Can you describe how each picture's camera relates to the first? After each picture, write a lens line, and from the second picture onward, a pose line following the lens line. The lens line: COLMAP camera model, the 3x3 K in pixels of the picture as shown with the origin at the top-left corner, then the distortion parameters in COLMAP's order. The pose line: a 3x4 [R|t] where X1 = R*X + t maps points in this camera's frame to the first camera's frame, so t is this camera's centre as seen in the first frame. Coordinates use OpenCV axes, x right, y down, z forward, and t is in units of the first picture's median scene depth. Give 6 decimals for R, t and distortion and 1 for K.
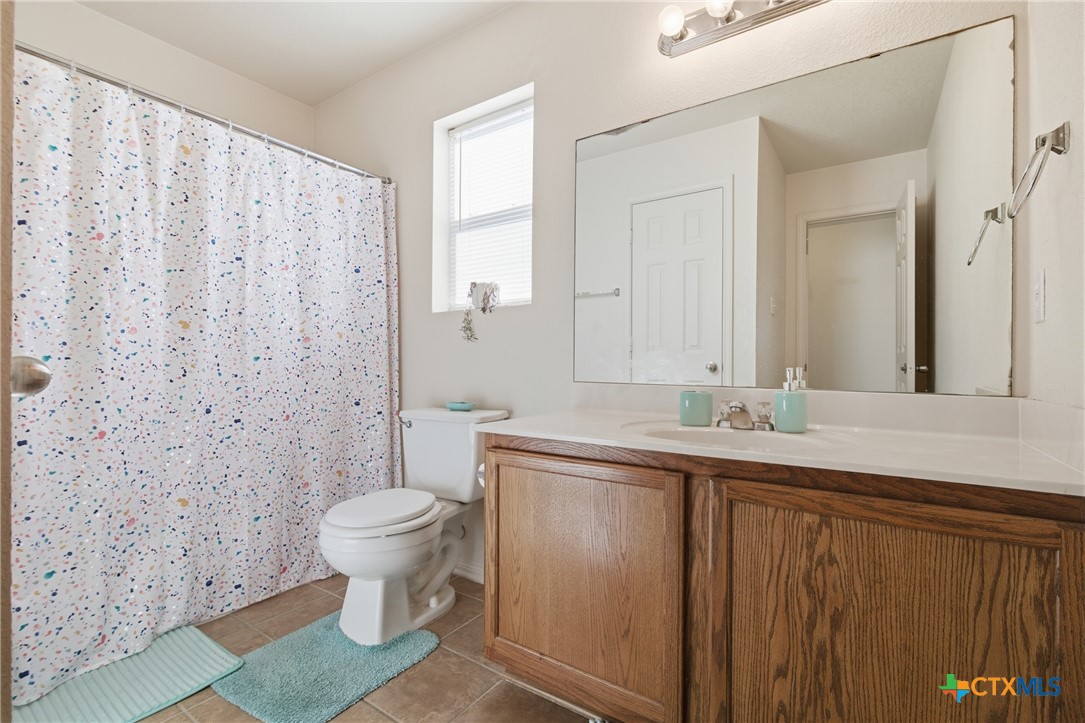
lens RADIAL K [[487.7, 0, 548.8], [0, 487.7, 362.2], [0, 0, 1]] dist [-0.004057, 0.000552]
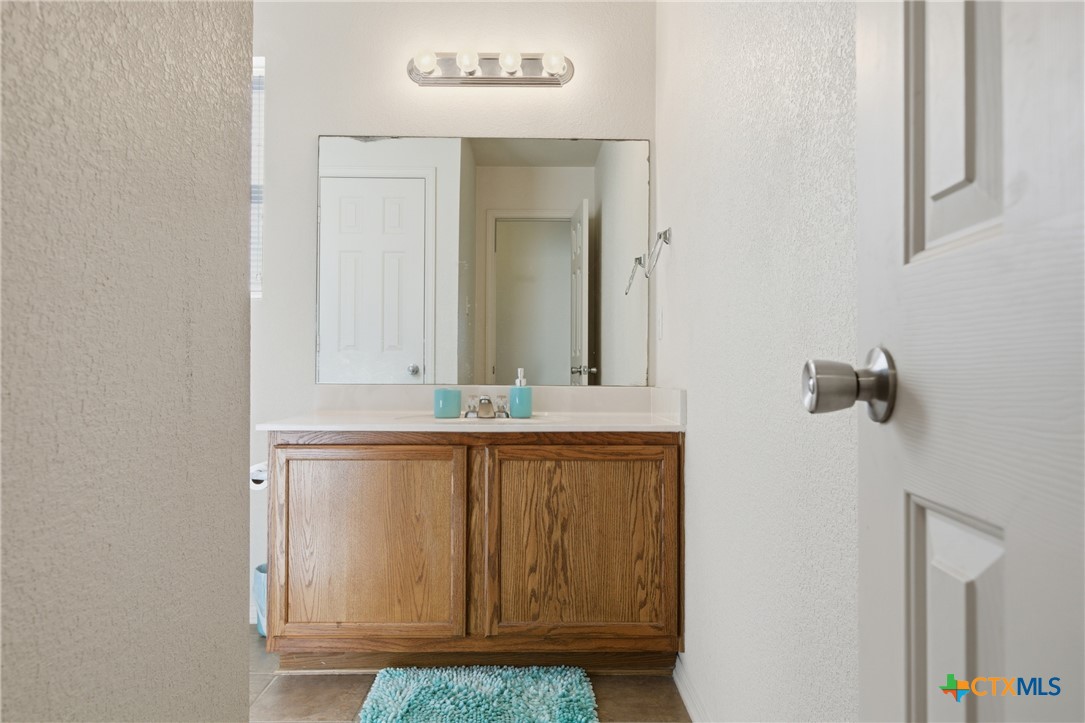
lens RADIAL K [[750.3, 0, 541.1], [0, 750.3, 361.6], [0, 0, 1]] dist [-0.006291, -0.000608]
pose [[0.822336, 0.003743, 0.568989, -0.767014], [-0.000905, 0.999986, -0.005270, 0.006054], [-0.569001, 0.003819, 0.822328, -0.861615]]
